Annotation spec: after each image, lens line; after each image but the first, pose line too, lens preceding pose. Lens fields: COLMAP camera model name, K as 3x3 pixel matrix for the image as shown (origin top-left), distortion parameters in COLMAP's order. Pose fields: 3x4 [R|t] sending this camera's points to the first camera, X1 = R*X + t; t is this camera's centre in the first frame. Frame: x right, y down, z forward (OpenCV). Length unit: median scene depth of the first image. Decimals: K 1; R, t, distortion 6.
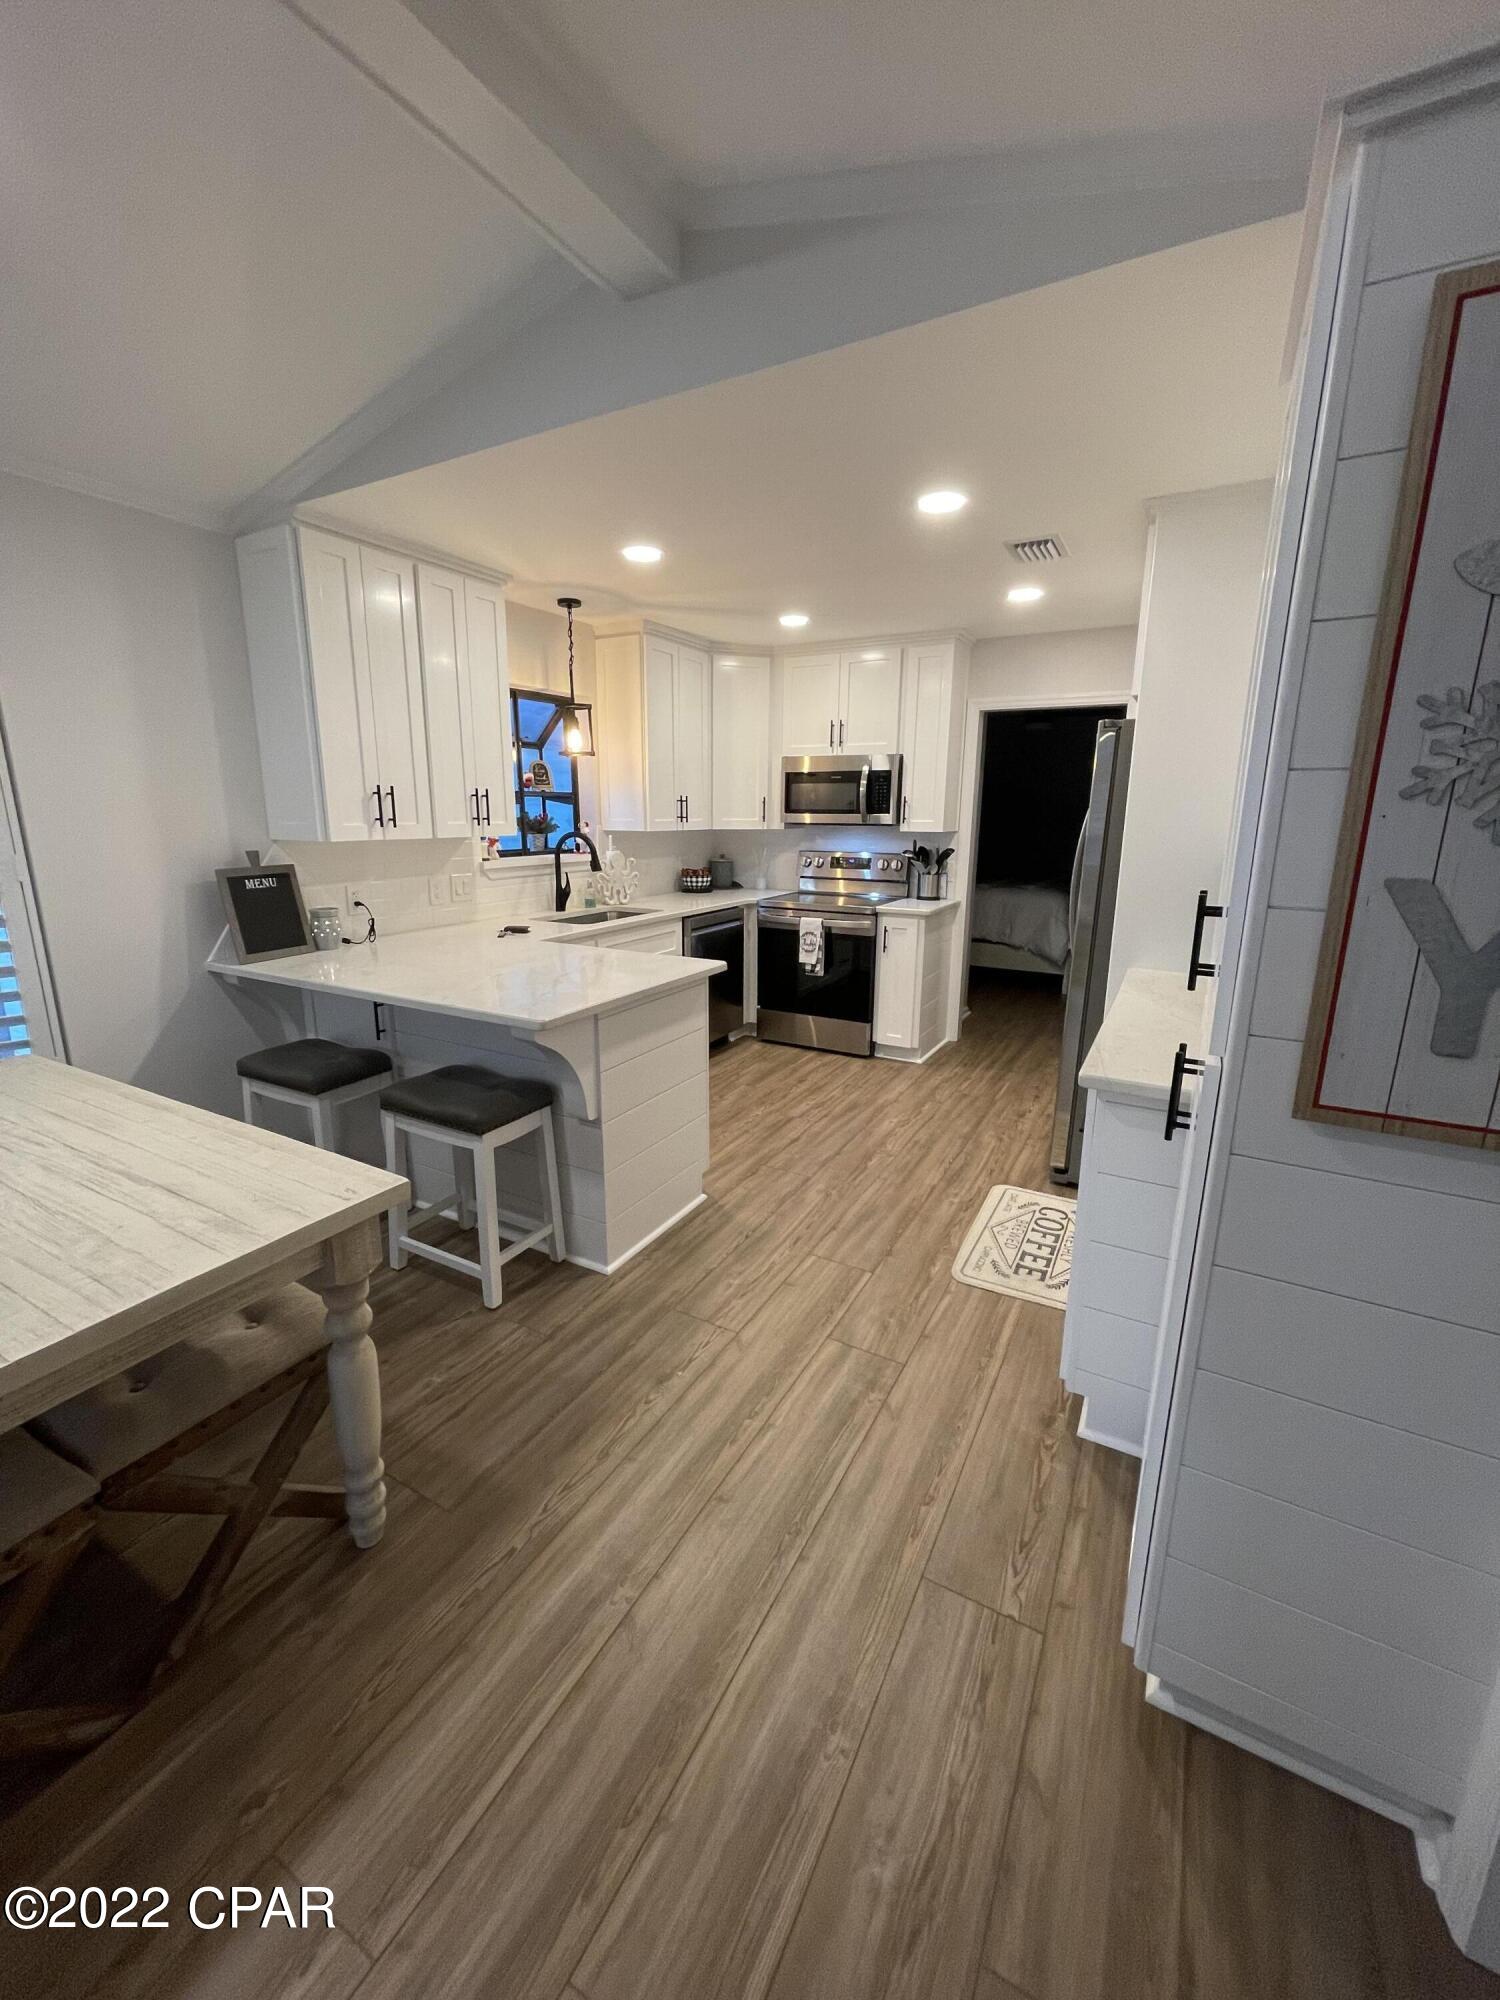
lens RADIAL K [[800.3, 0, 745.7], [0, 800.3, 992.2], [0, 0, 1]] dist [0.000609, 0.000061]
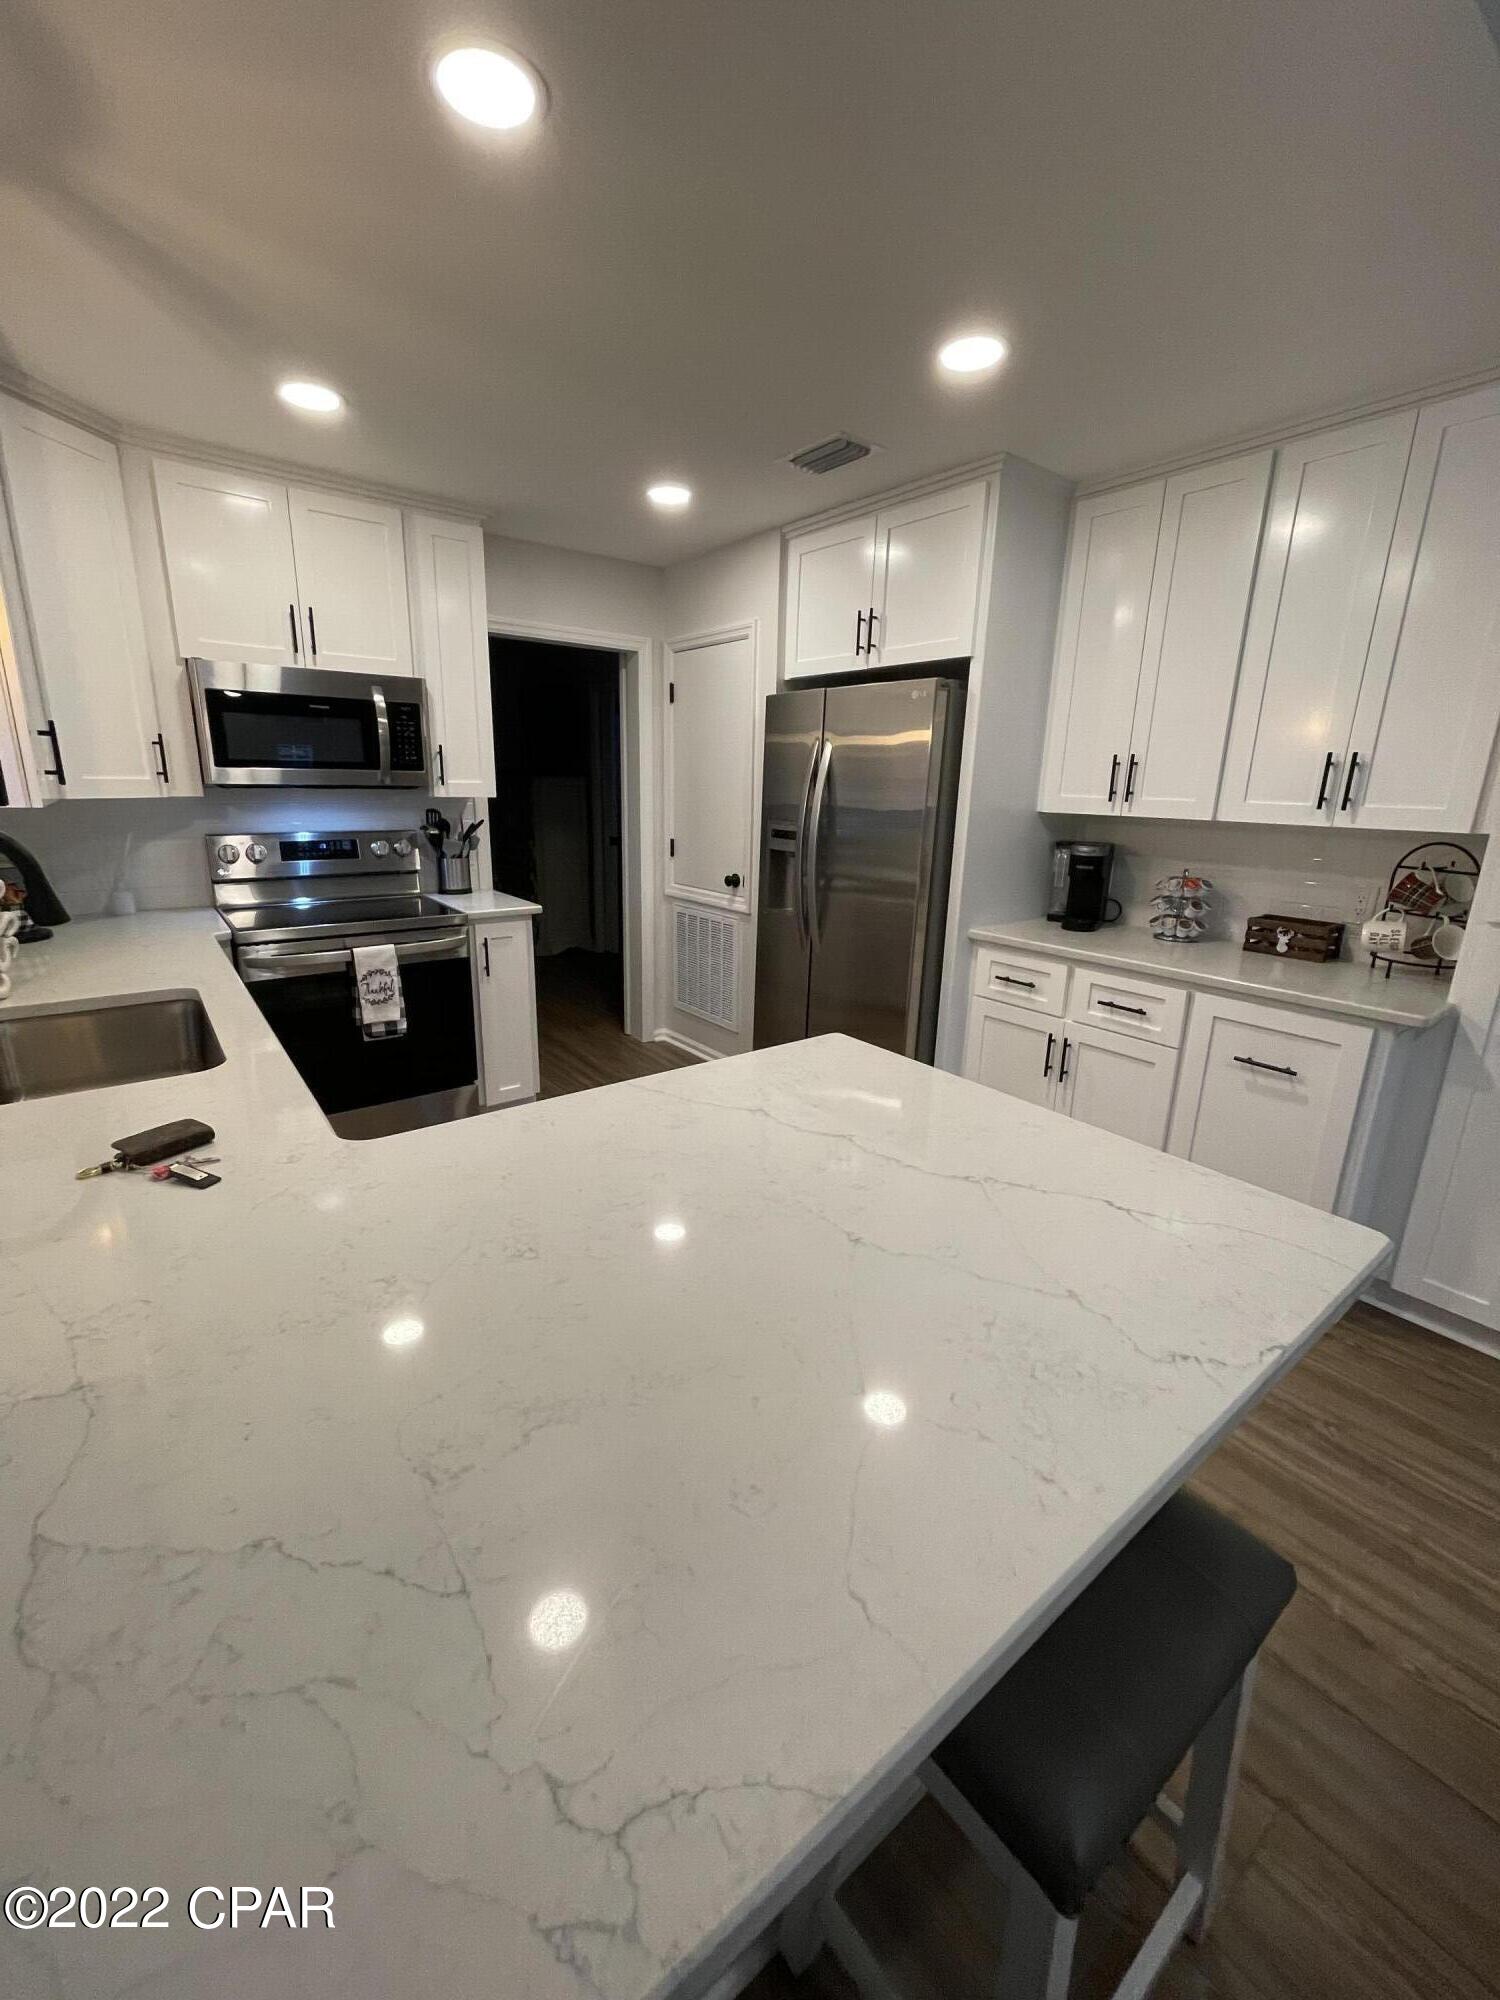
lens RADIAL K [[800.3, 0, 745.7], [0, 800.3, 992.2], [0, 0, 1]] dist [0.000609, 0.000061]
pose [[0.404097, -0.236004, 0.883746, -0.410254], [0.184326, 0.967333, 0.174042, -0.134940], [-0.895952, 0.092567, 0.434398, 0.593358]]
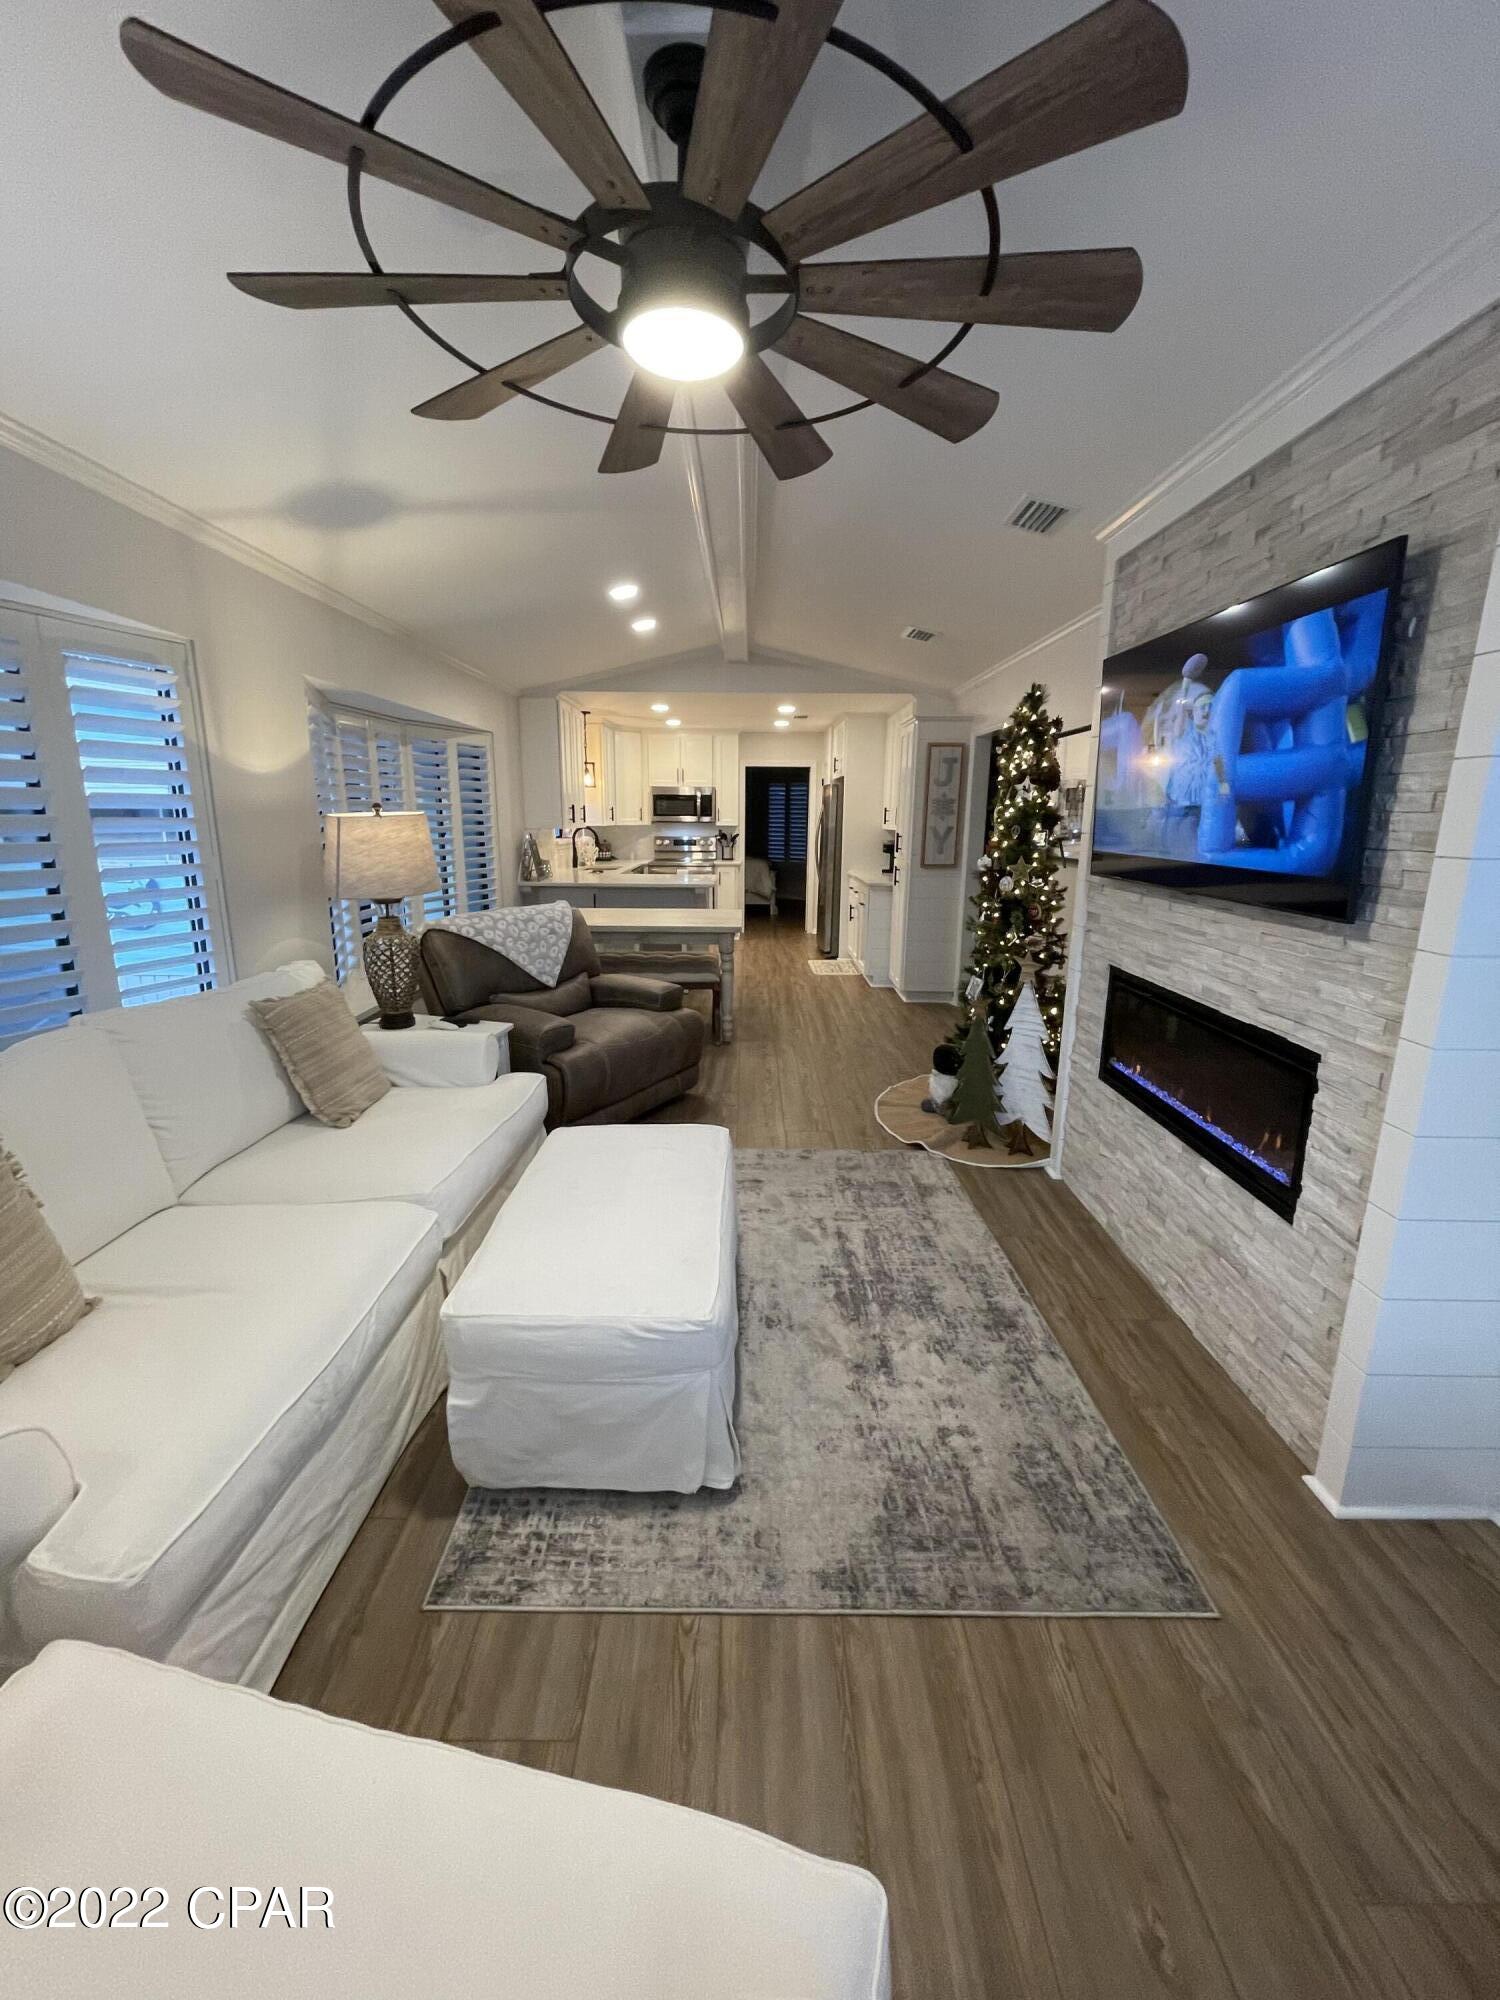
lens RADIAL K [[800.3, 0, 745.7], [0, 800.3, 992.2], [0, 0, 1]] dist [0.000609, 0.000061]
pose [[0.873632, -0.104295, 0.475279, -0.901354], [0.105439, 0.994128, 0.024339, 0.212101], [-0.475026, 0.028850, 0.879499, -0.957611]]
